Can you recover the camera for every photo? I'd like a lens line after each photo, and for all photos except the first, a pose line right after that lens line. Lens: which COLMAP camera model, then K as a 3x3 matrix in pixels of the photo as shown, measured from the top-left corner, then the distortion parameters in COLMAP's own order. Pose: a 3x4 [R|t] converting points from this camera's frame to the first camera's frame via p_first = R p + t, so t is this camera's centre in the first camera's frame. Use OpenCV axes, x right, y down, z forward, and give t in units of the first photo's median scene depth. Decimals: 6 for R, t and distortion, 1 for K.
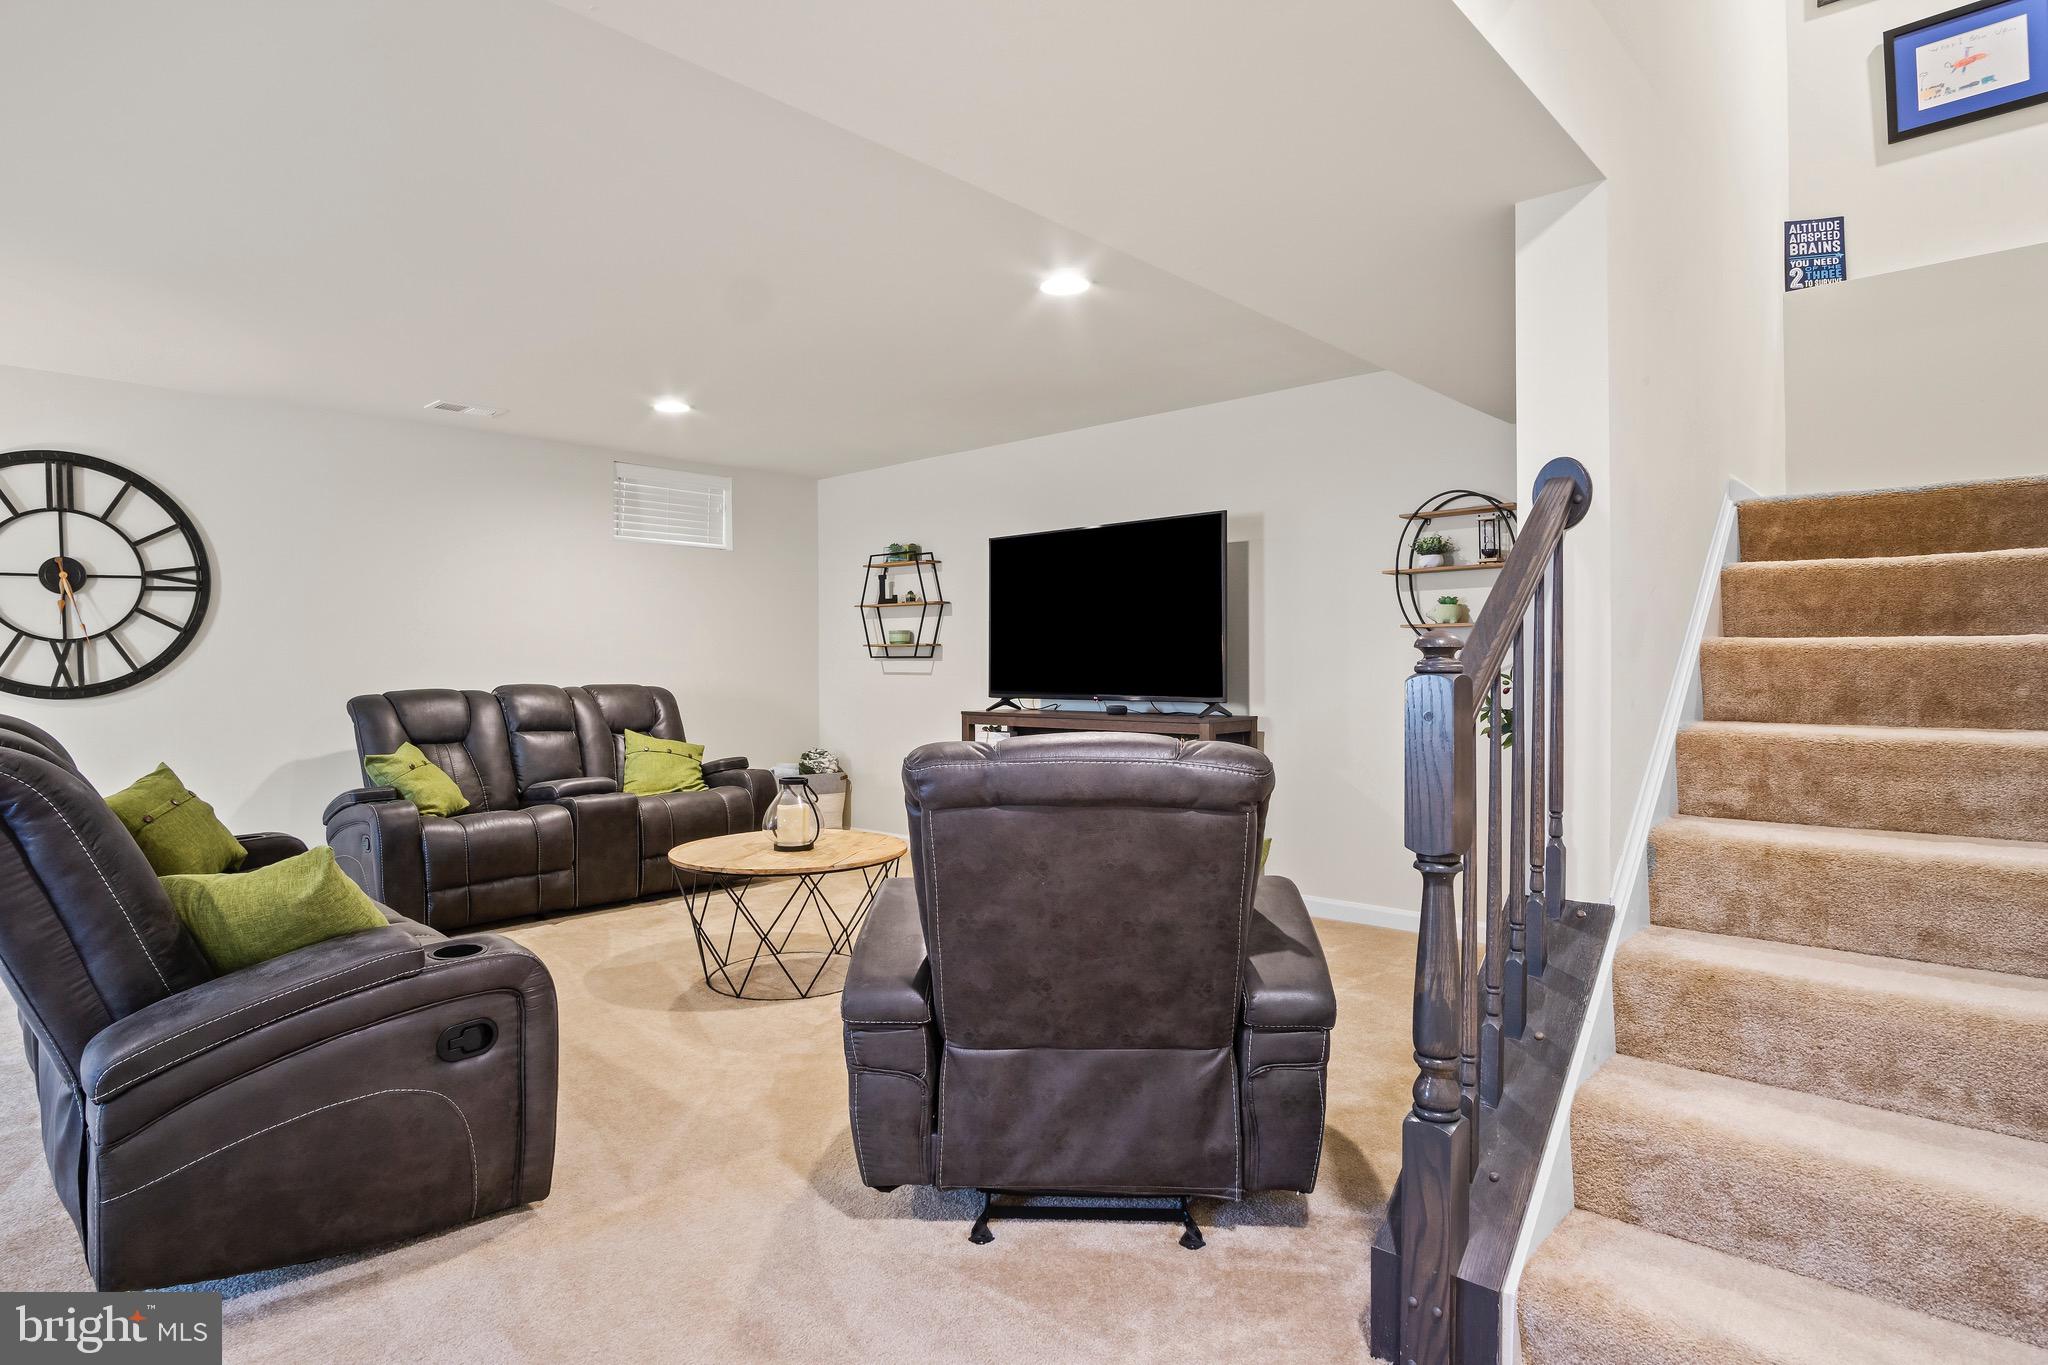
lens RADIAL K [[1112.2, 0, 1024.0], [0, 1112.2, 682.5], [0, 0, 1]] dist [-0.025118, 0.002182]
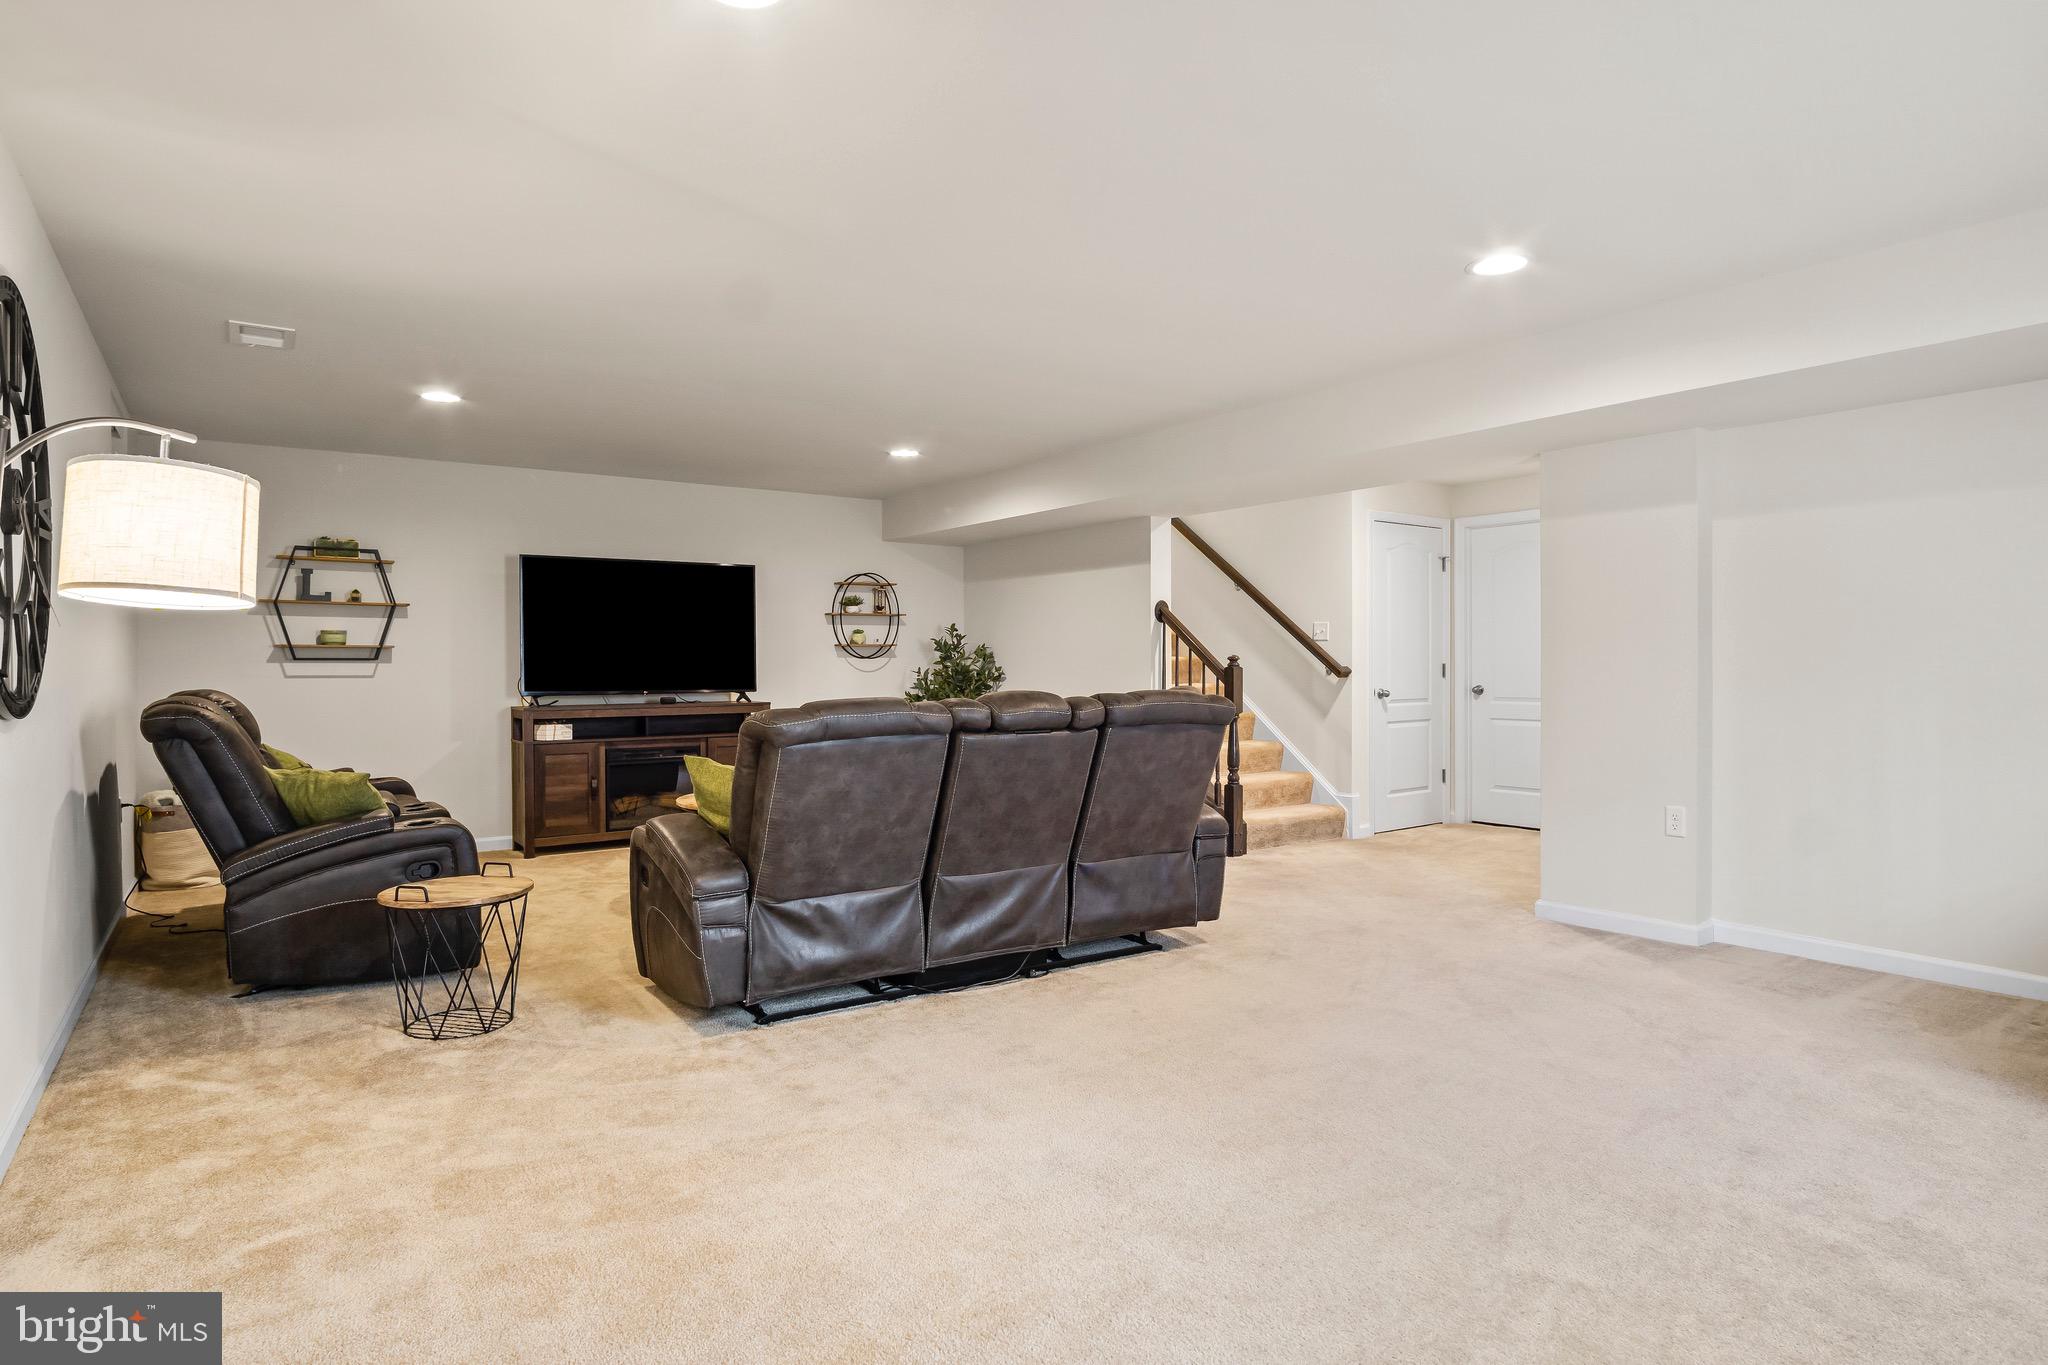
lens RADIAL K [[1112.2, 0, 1024.0], [0, 1112.2, 682.5], [0, 0, 1]] dist [-0.025118, 0.002182]
pose [[0.223375, 0.010793, 0.974673, -0.910743], [0.034402, 0.999228, -0.018949, 0.035123], [-0.974125, 0.037764, 0.222831, 0.233779]]
